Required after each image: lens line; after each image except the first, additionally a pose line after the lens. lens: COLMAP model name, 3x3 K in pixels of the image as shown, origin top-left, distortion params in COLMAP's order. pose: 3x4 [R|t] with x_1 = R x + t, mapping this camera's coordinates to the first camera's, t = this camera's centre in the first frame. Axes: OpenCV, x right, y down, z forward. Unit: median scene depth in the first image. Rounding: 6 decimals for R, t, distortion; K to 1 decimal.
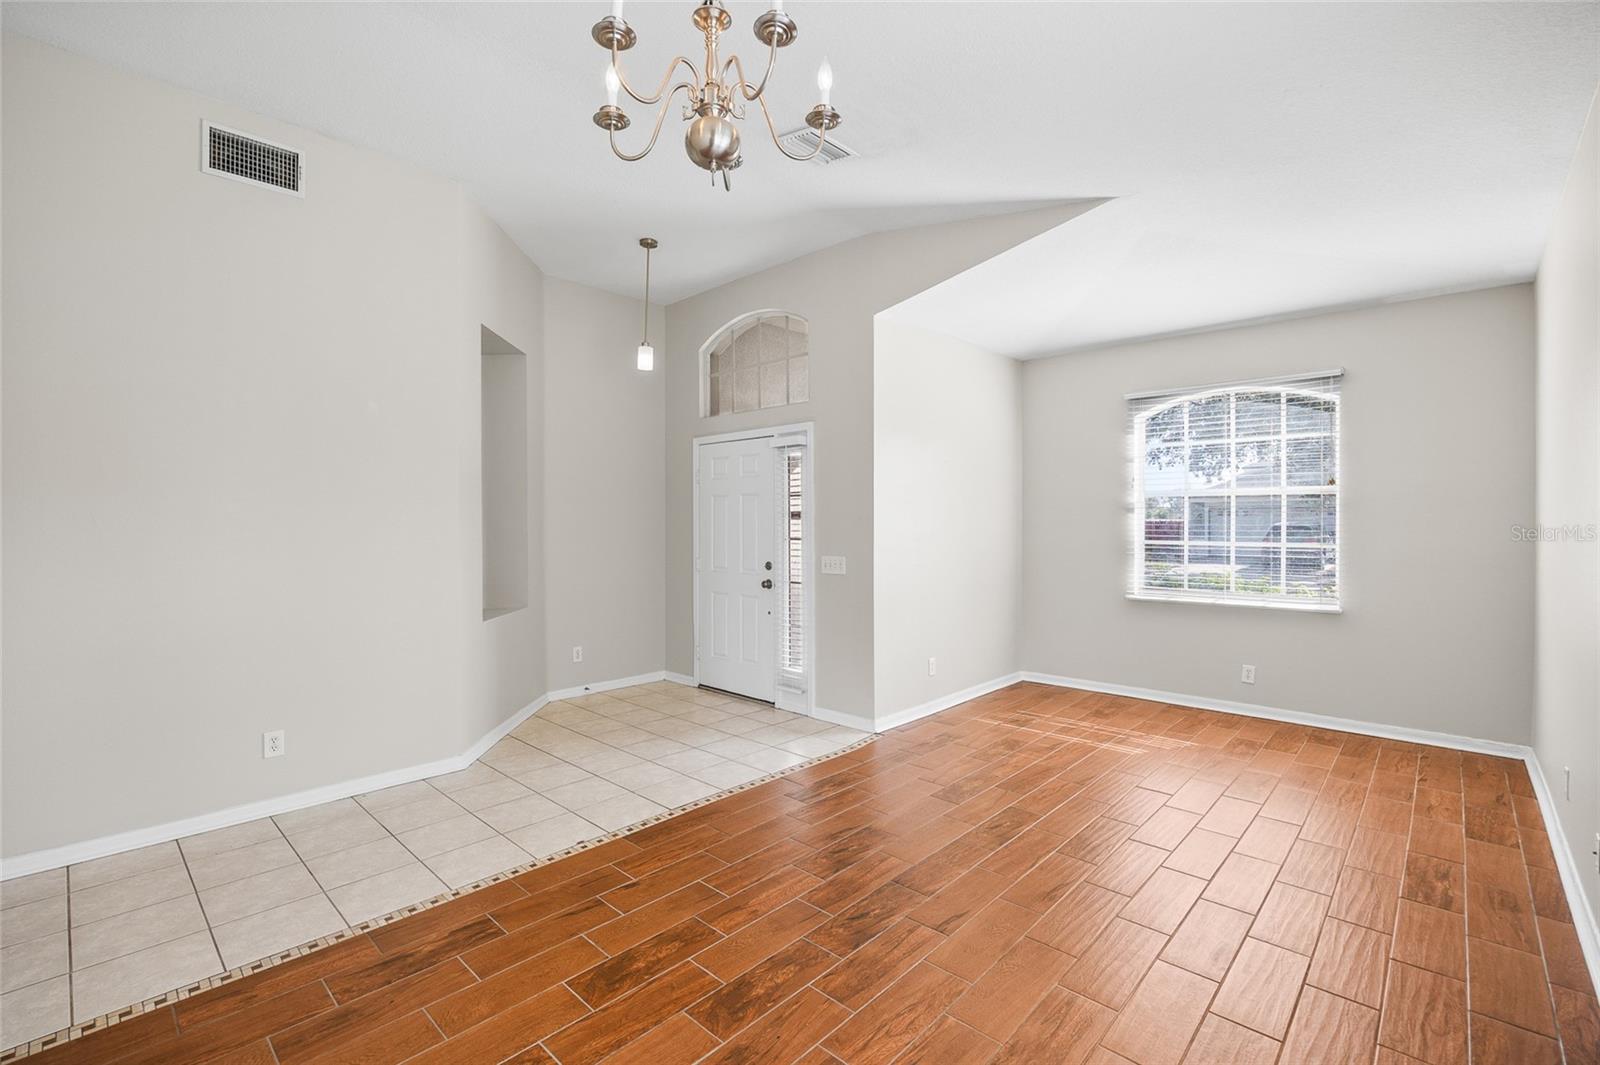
lens RADIAL K [[705.0, 0, 801.2], [0, 705.0, 527.7], [0, 0, 1]] dist [-0.014444, 0.000701]
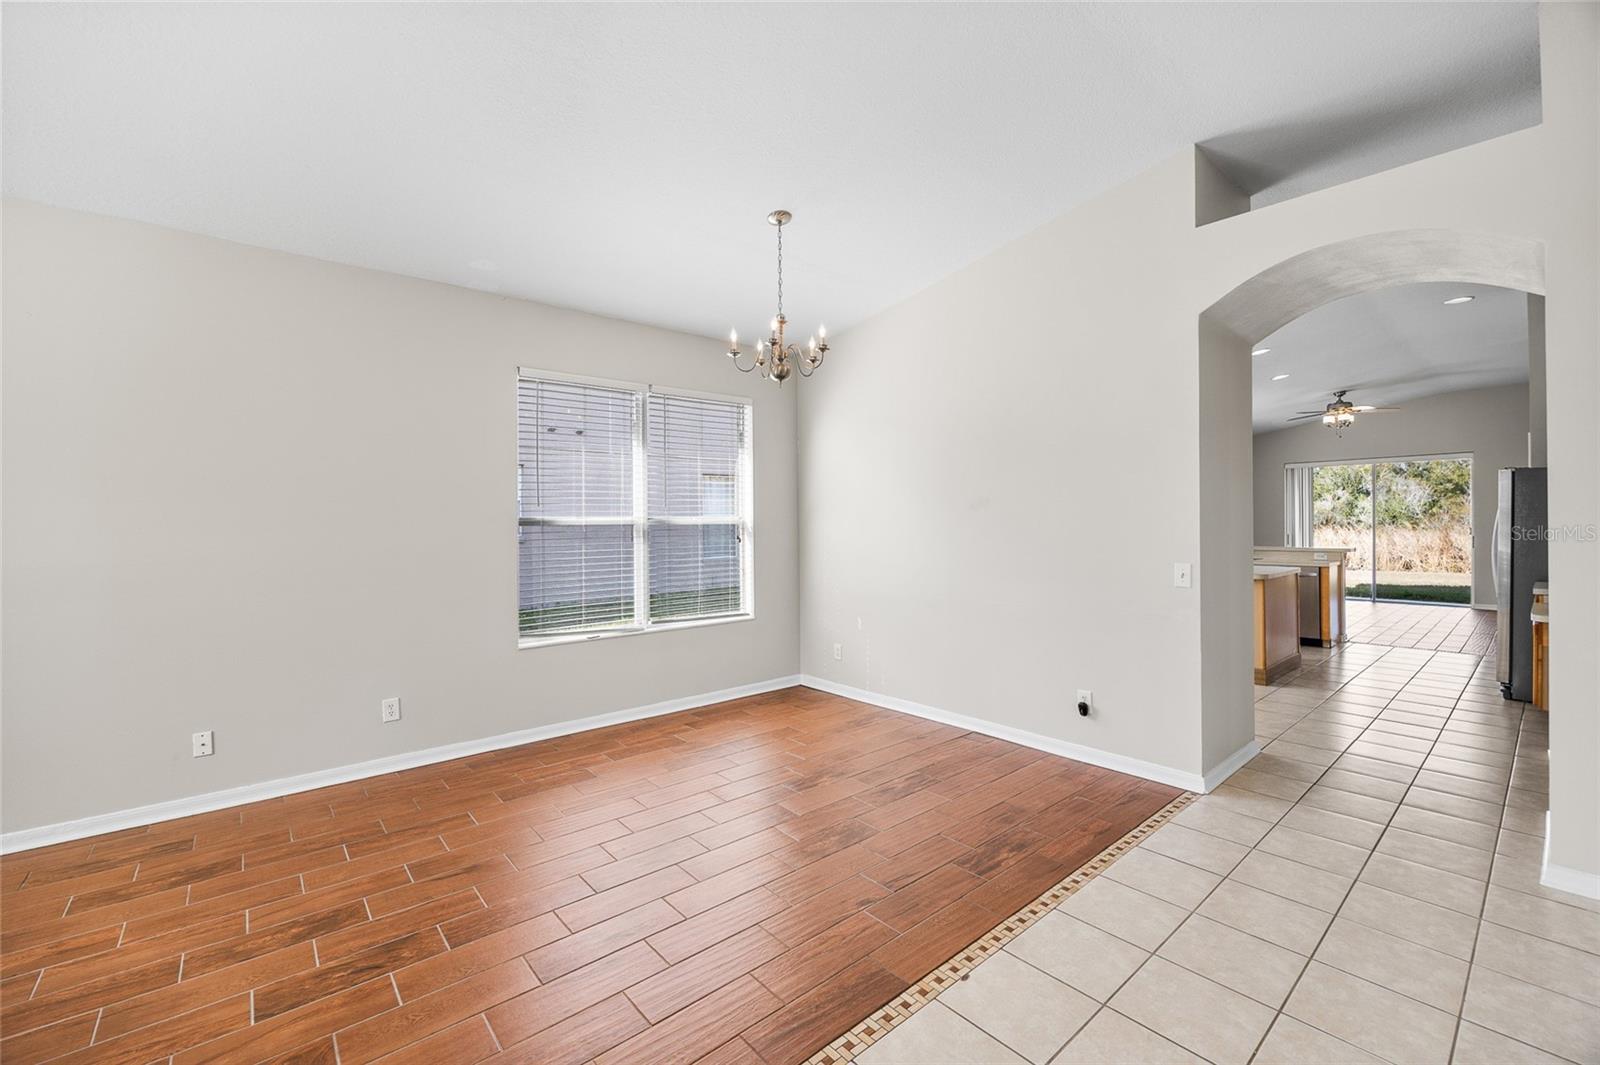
lens RADIAL K [[659.7, 0, 796.9], [0, 659.7, 527.0], [0, 0, 1]] dist [-0.009061, -0.000148]
pose [[-0.992678, 0.010977, 0.120295, -0.209561], [0.012244, 0.999877, 0.009798, -0.005275], [-0.120172, 0.011199, -0.992690, 1.496845]]
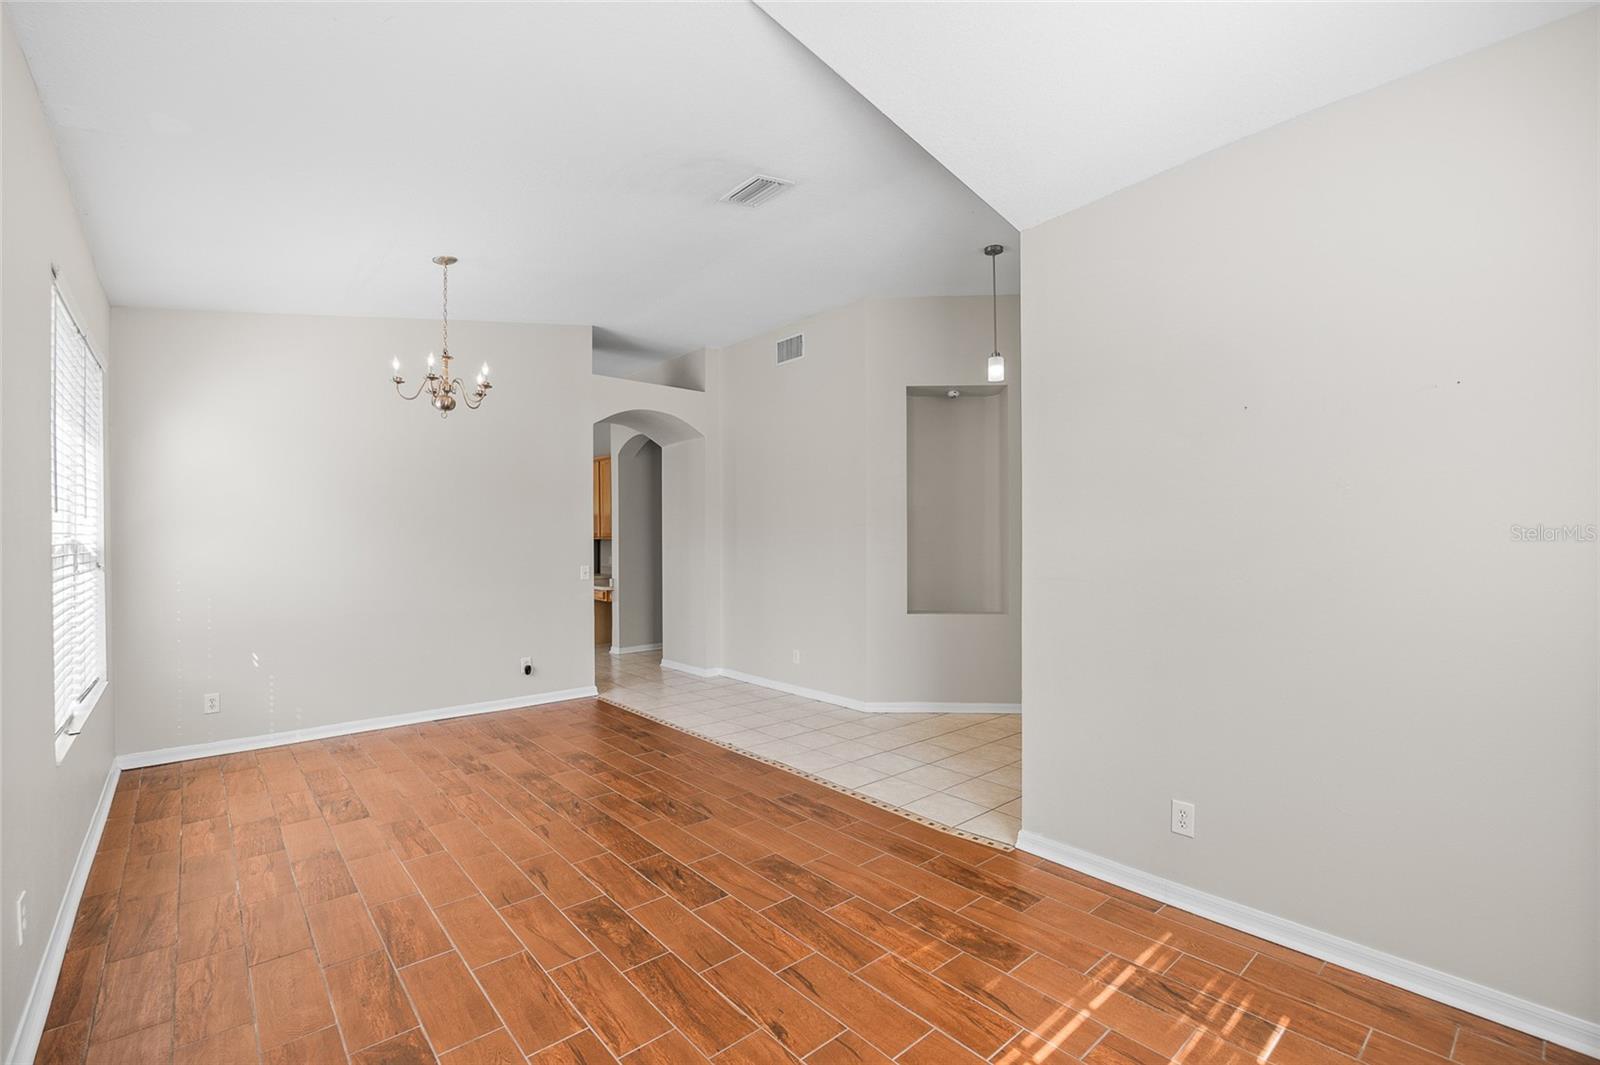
lens RADIAL K [[705.0, 0, 800.9], [0, 705.0, 537.6], [0, 0, 1]] dist [-0.014444, 0.000701]
pose [[-0.102002, 0.000824, -0.994784, 1.107094], [-0.000916, 0.999999, 0.000922, -0.011357], [0.994784, 0.001005, -0.102001, 1.186913]]
